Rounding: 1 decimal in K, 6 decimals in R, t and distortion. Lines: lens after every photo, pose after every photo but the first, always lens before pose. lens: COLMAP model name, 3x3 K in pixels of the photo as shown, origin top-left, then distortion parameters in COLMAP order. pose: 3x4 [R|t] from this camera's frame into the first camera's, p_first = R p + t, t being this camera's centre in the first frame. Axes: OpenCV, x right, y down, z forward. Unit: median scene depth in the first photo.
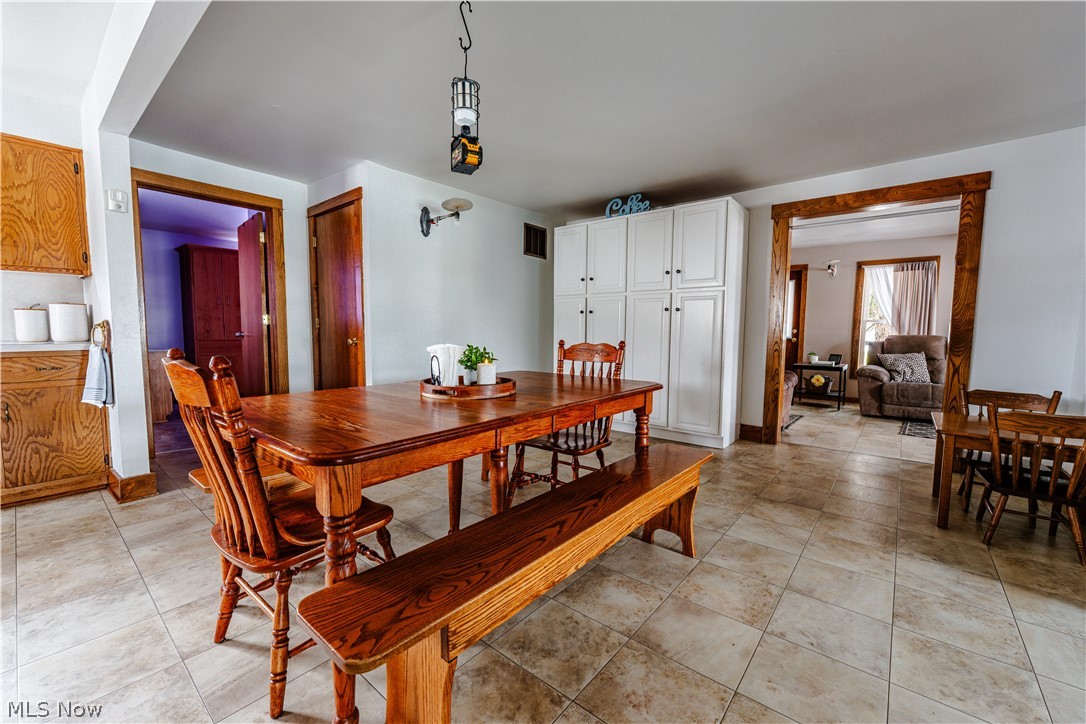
lens RADIAL K [[441.1, 0, 542.8], [0, 441.1, 363.6], [0, 0, 1]] dist [-0.000208, -0.000041]
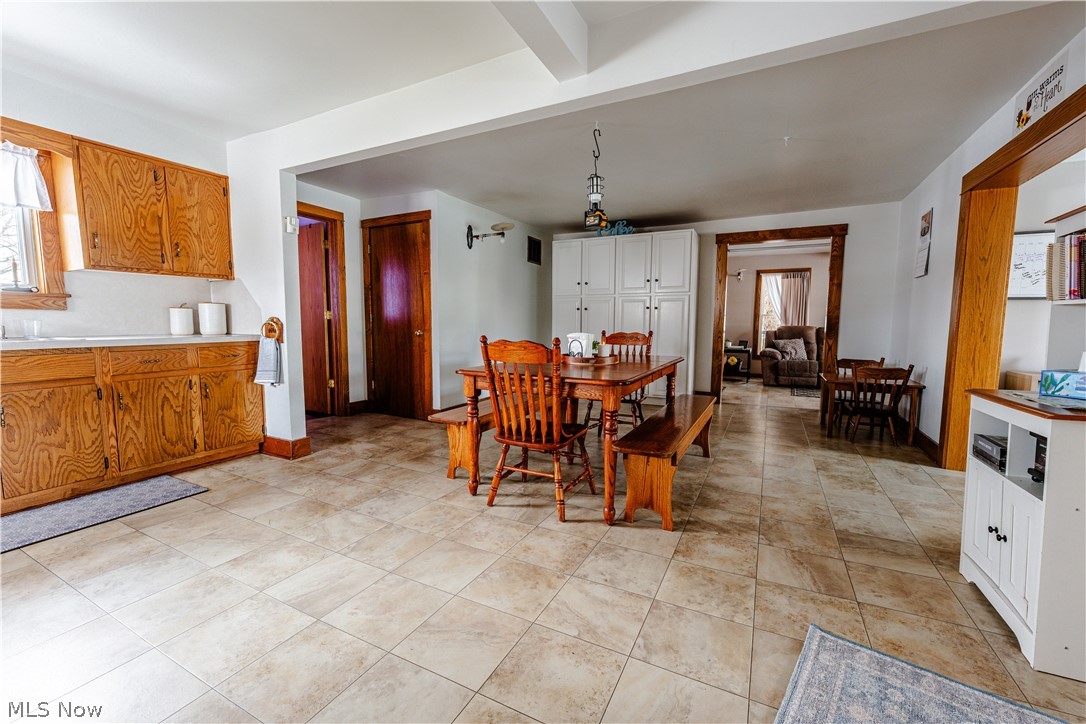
lens RADIAL K [[447.4, 0, 543.0], [0, 447.4, 362.0], [0, 0, 1]] dist [0.001585, 0.000047]
pose [[0.976207, -0.022112, 0.215708, -0.363036], [0.019230, 0.999696, 0.015448, 0.017856], [-0.215984, -0.010932, 0.976336, -0.302610]]
